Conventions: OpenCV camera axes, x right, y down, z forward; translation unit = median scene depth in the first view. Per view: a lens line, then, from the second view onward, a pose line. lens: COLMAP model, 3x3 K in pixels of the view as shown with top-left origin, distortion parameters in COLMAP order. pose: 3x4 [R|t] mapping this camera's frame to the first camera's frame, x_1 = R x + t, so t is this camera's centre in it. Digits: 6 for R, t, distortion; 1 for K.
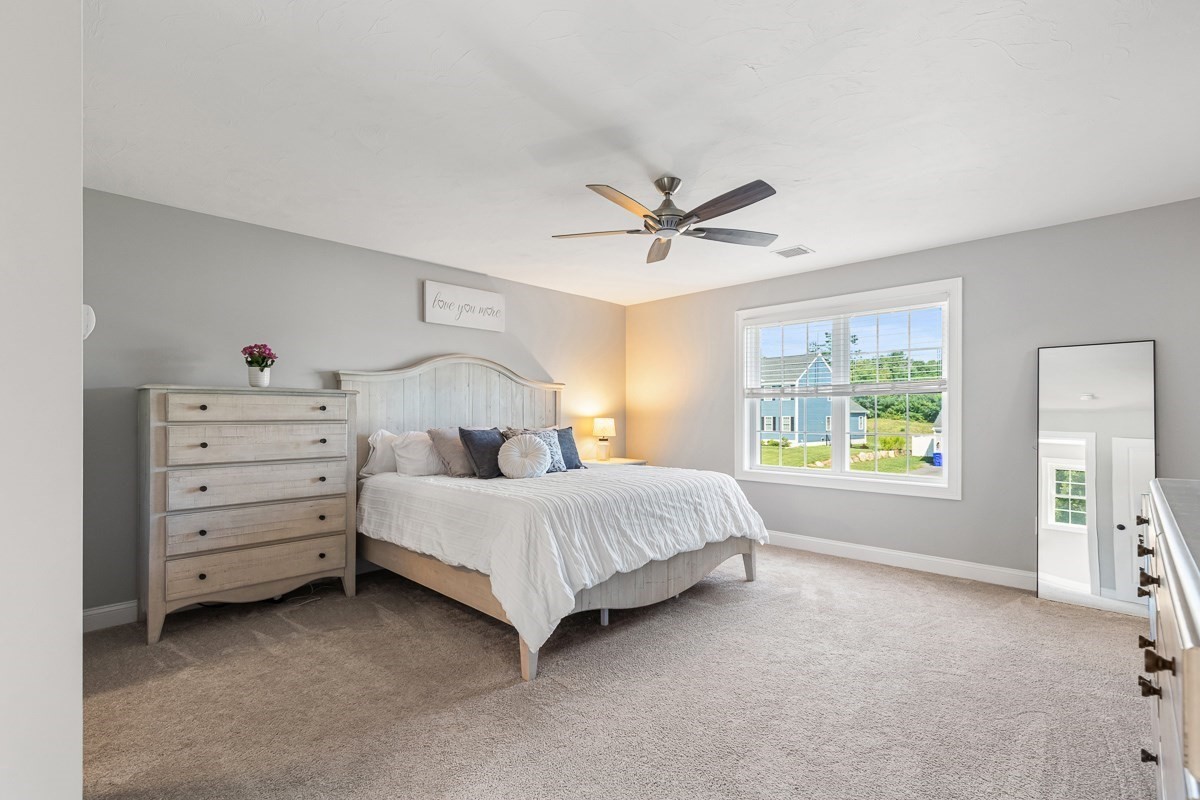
lens RADIAL K [[548.8, 0, 601.7], [0, 548.8, 417.0], [0, 0, 1]] dist [0.012181, -0.000011]
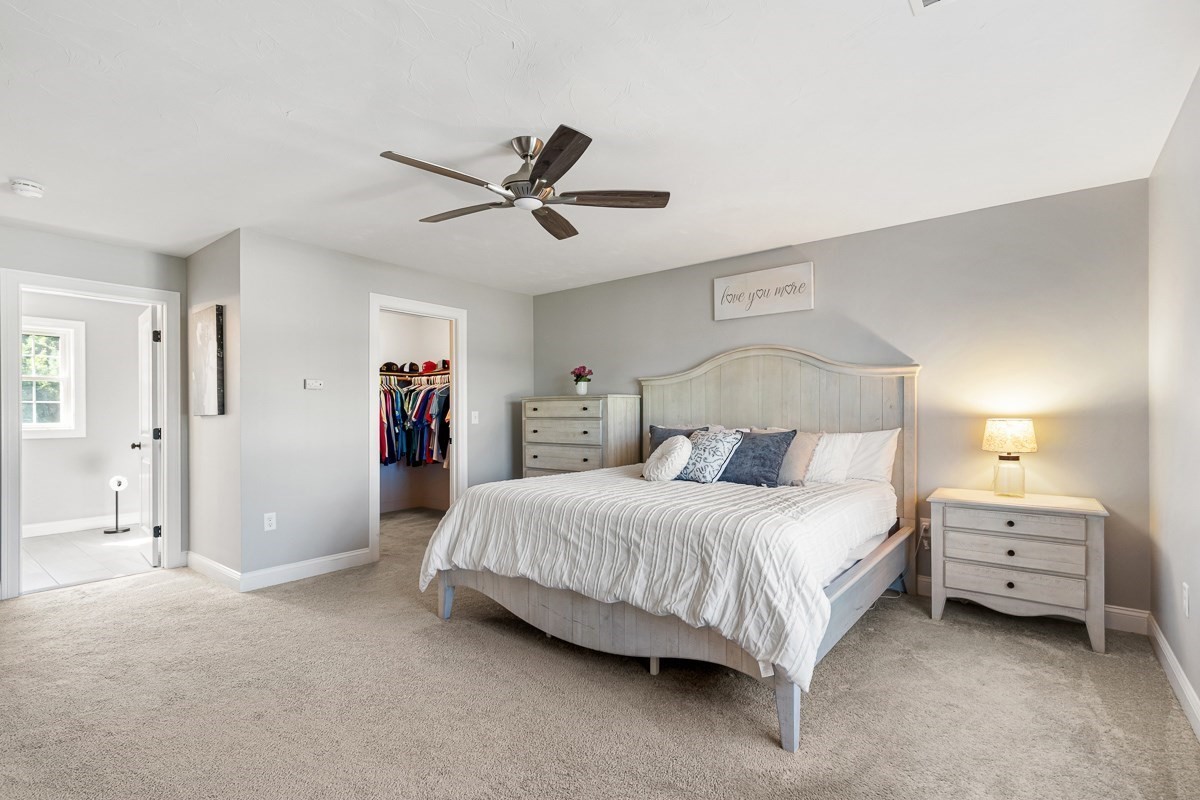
lens RADIAL K [[548.8, 0, 601.7], [0, 548.8, 417.0], [0, 0, 1]] dist [0.012181, -0.000011]
pose [[0.095342, 0.004657, -0.995434, 0.739498], [-0.001382, 0.999989, 0.004546, -0.001123], [0.995444, 0.000943, 0.095347, 0.779933]]
